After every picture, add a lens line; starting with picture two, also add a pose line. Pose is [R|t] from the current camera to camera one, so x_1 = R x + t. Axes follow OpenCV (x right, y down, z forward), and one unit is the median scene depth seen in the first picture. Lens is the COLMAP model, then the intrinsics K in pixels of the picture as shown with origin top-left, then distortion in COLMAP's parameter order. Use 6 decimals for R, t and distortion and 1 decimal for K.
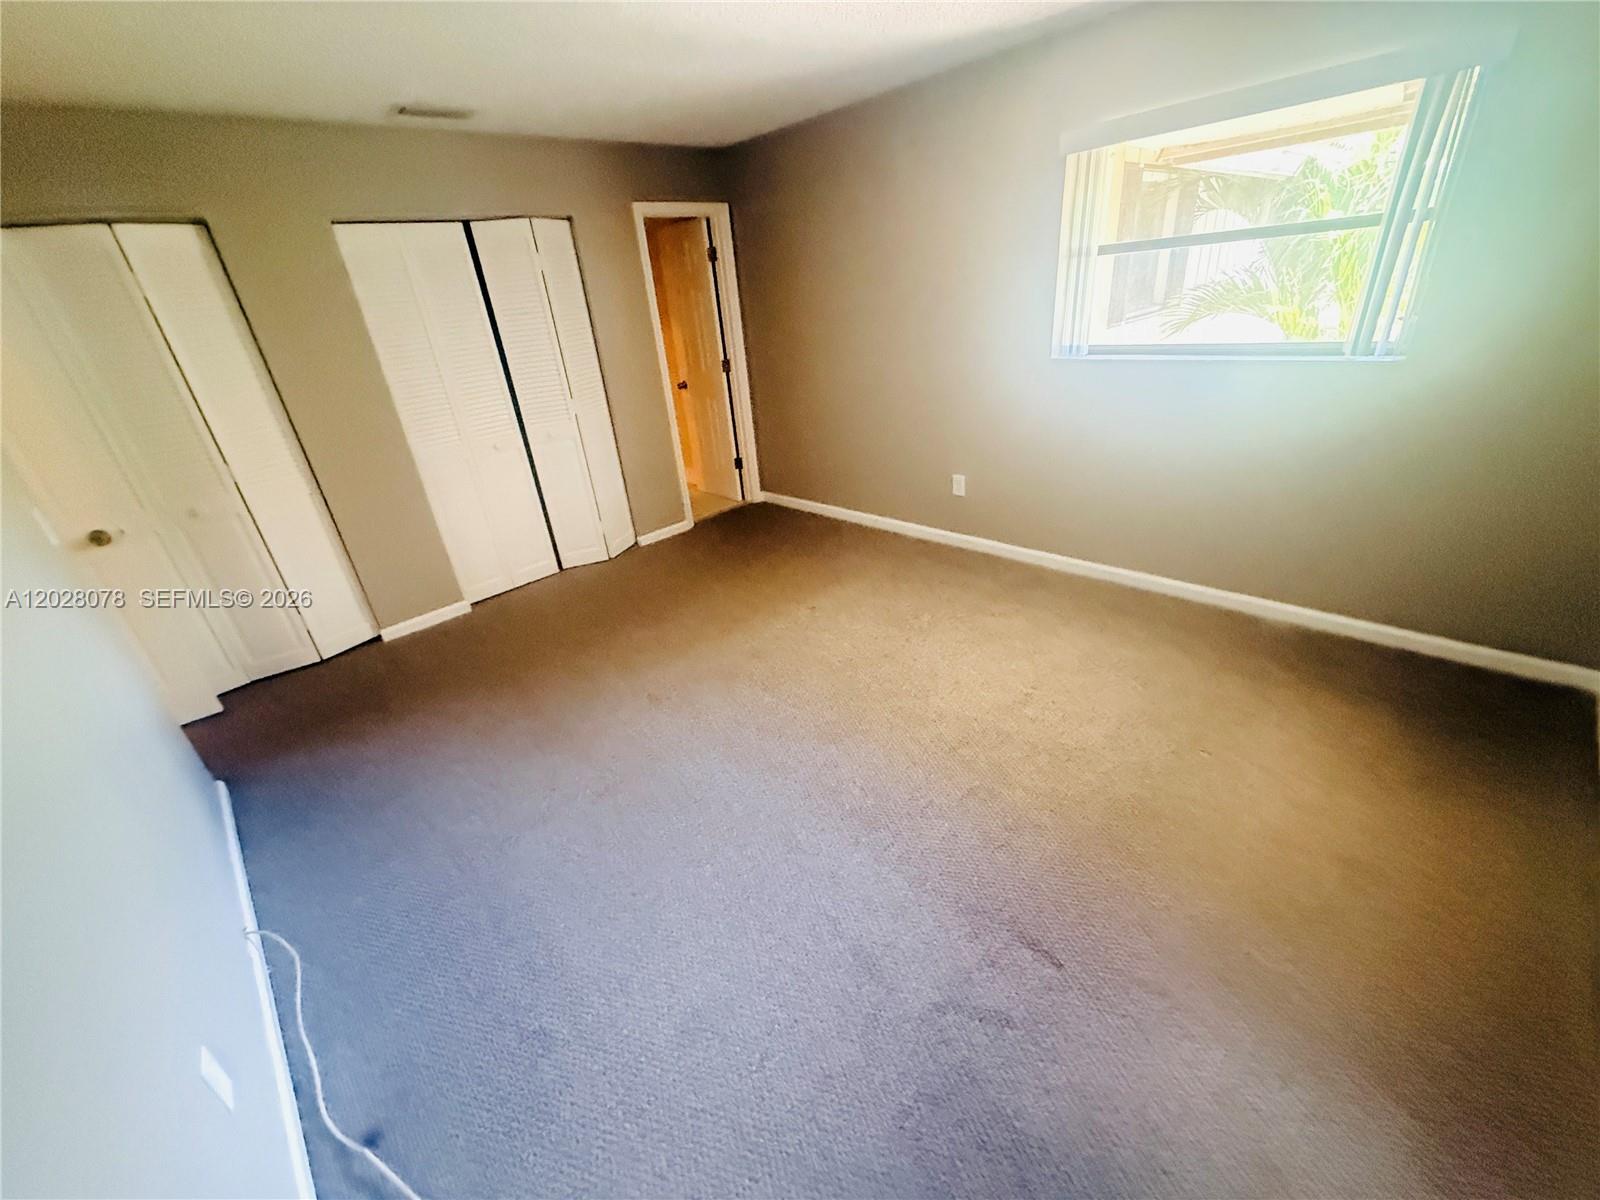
lens RADIAL K [[640.1, 0, 792.0], [0, 640.1, 597.3], [0, 0, 1]] dist [-0.002962, -0.000608]
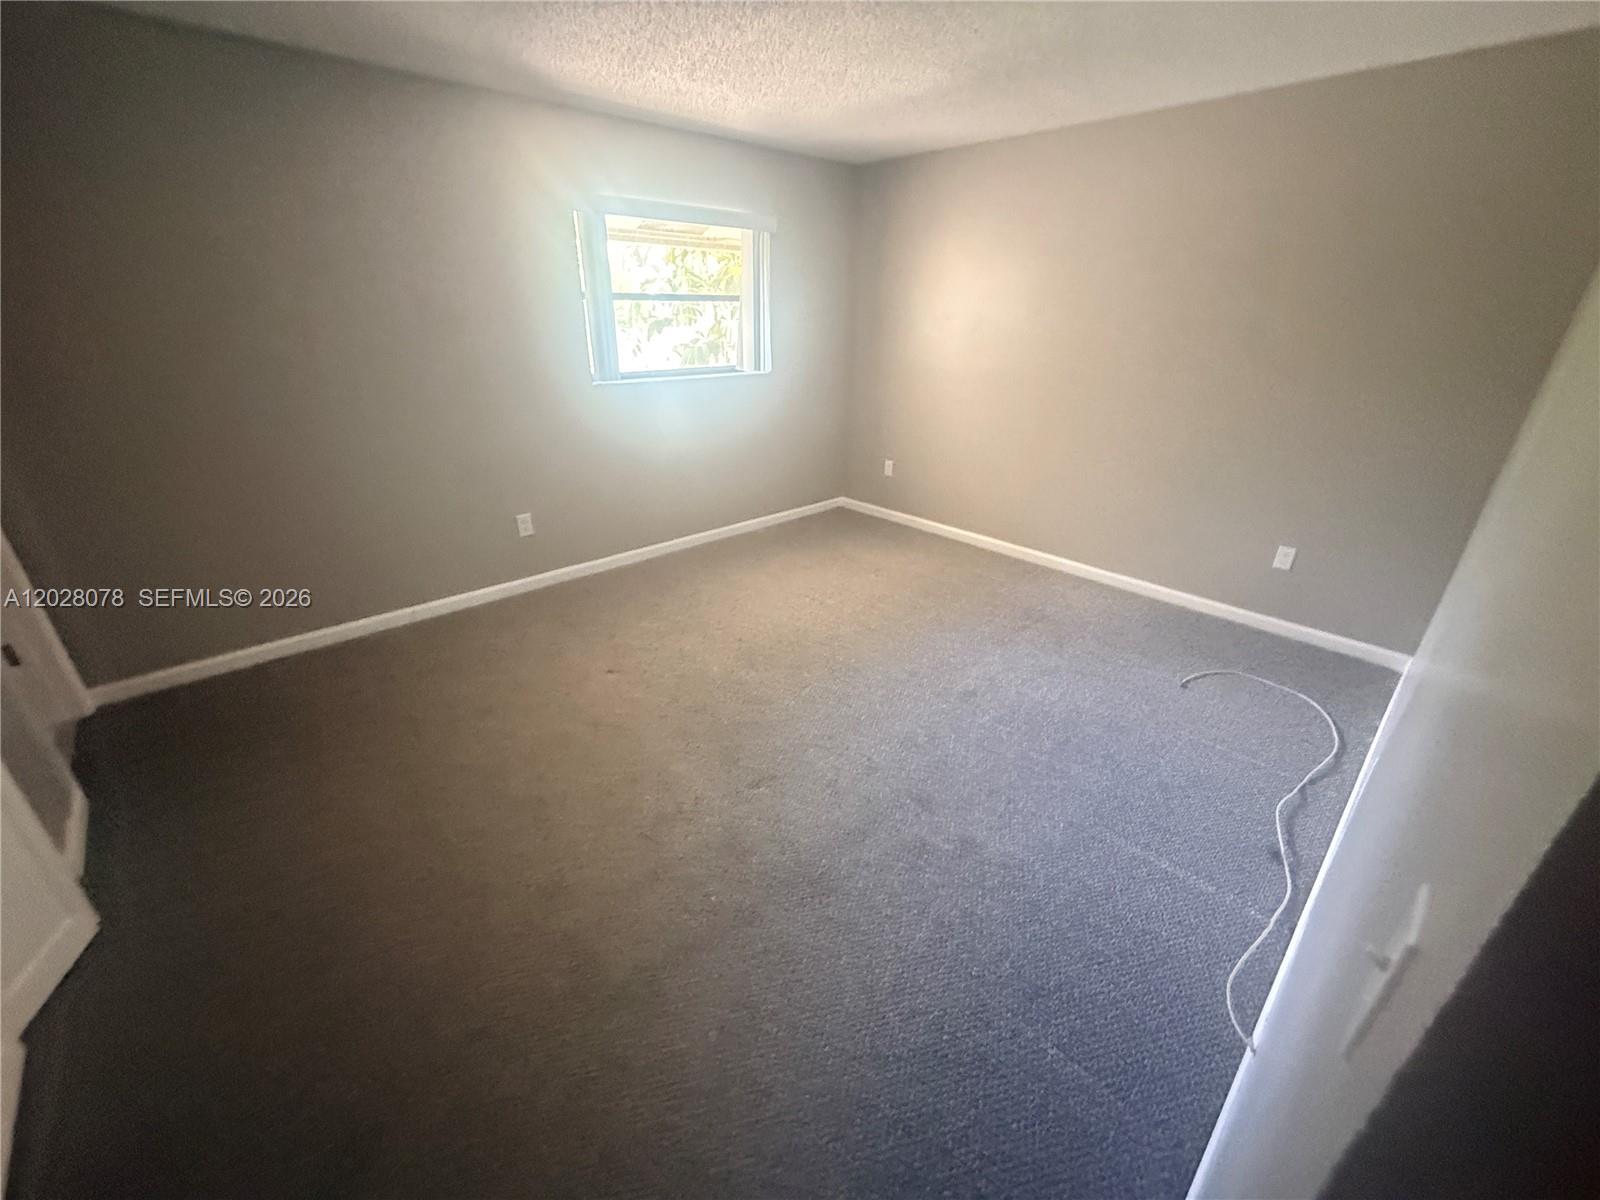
lens RADIAL K [[640.1, 0, 790.8], [0, 640.1, 607.5], [0, 0, 1]] dist [-0.002962, -0.000608]
pose [[-0.001727, -0.331742, 0.943369, -0.920111], [0.419809, 0.855974, 0.301777, -0.264187], [-0.907611, 0.396556, 0.137790, 0.786066]]
